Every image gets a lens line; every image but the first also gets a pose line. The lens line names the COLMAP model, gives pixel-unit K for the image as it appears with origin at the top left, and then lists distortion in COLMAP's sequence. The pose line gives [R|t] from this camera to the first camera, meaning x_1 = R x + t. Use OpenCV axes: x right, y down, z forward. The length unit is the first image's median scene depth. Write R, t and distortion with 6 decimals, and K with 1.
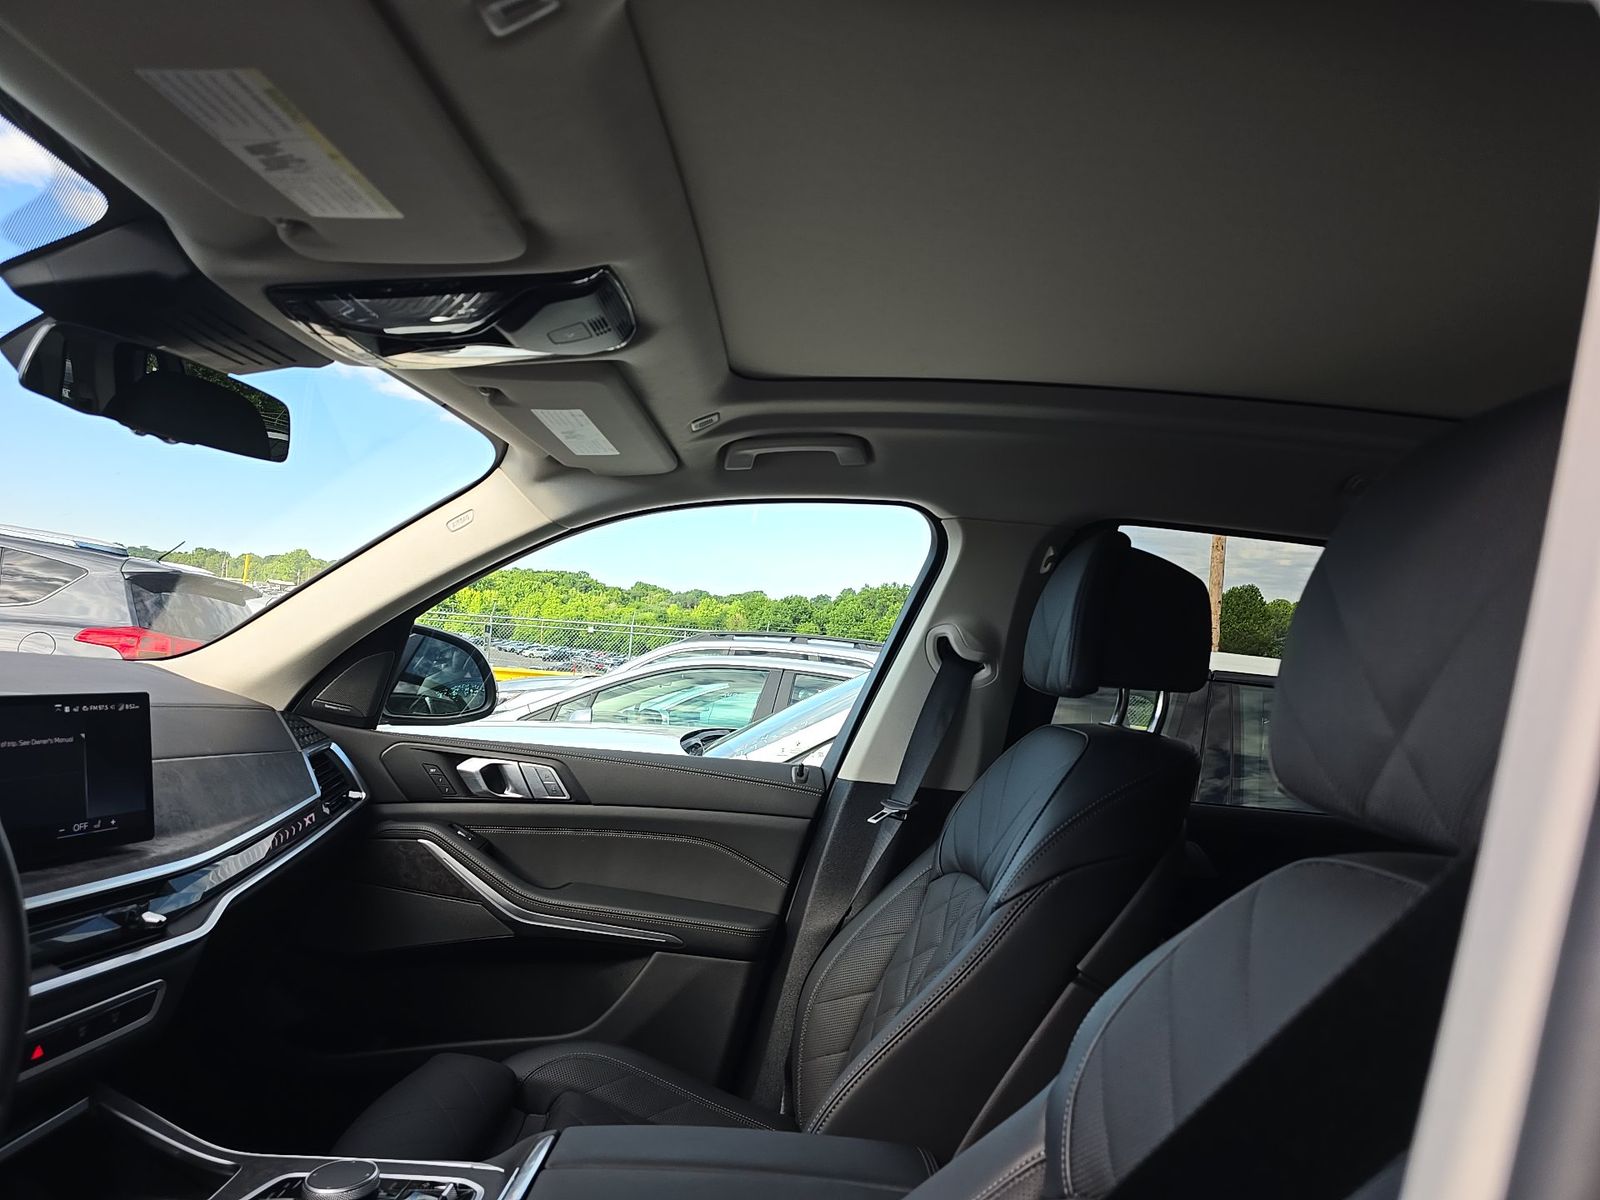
lens RADIAL K [[1049.6, 0, 822.8], [0, 1049.6, 597.7], [0, 0, 1]] dist [-0.001083, -0.001283]
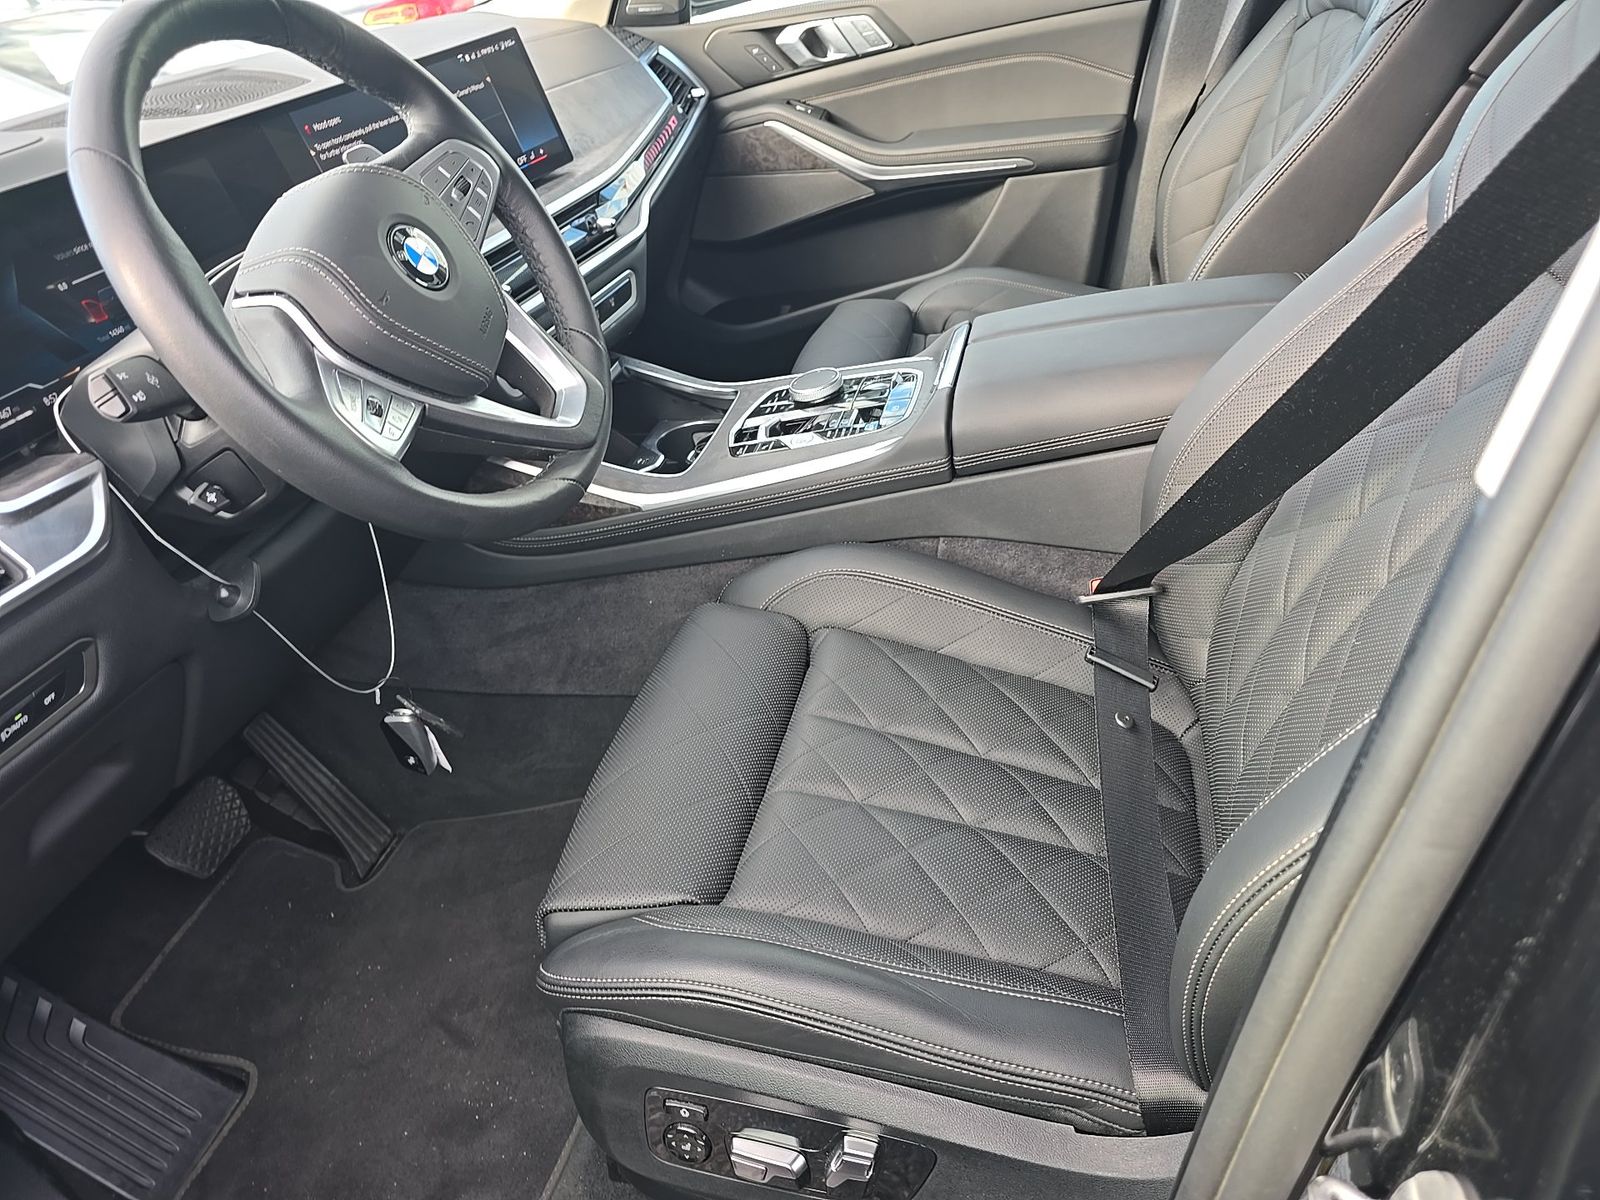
lens RADIAL K [[1049.6, 0, 822.8], [0, 1049.6, 597.7], [0, 0, 1]] dist [-0.001083, -0.001283]
pose [[0.939144, -0.086160, -0.332544, -0.023537], [0.274970, 0.768796, 0.577359, 0.004413], [0.205913, -0.633663, 0.745702, -0.092906]]
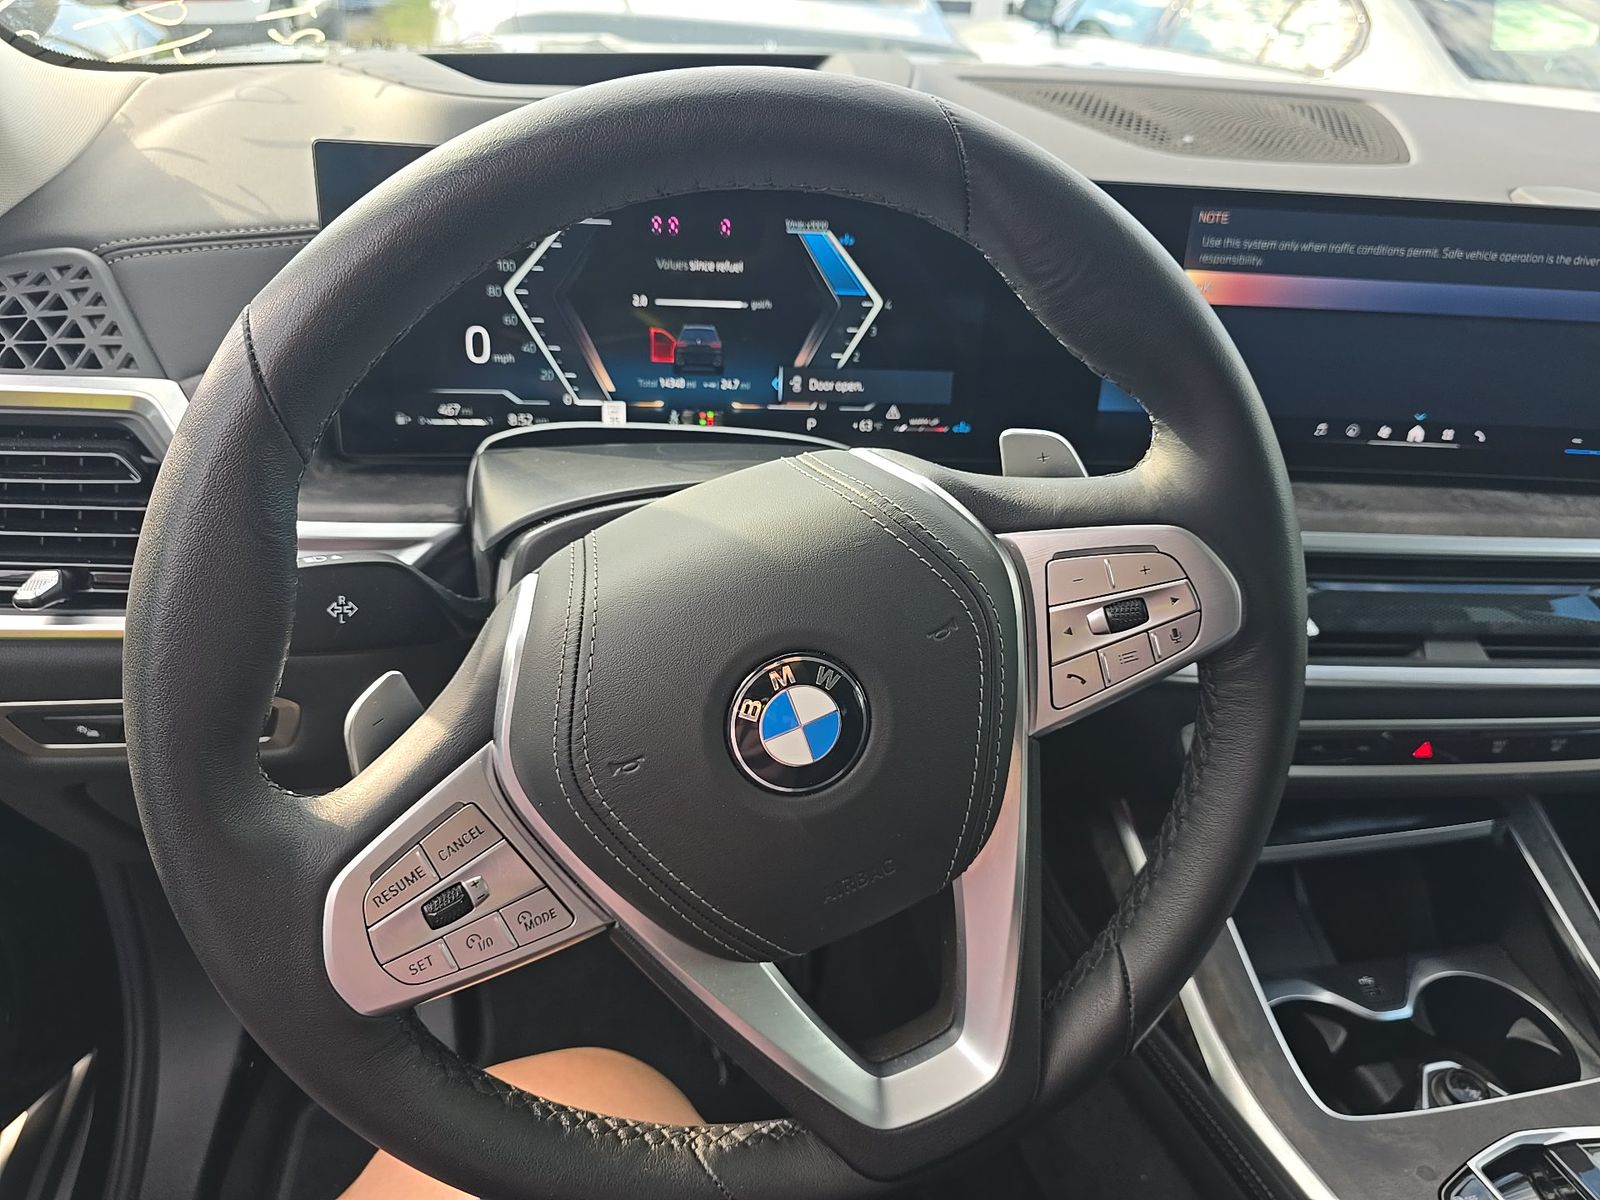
lens RADIAL K [[1107.1, 0, 807.8], [0, 1107.1, 583.3], [0, 0, 1]] dist [0.001280, -0.001966]
pose [[0.202870, 0.415736, -0.886570, -0.137158], [0.016051, 0.903864, 0.427519, 0.006432], [0.979074, -0.100961, 0.176694, 0.293498]]
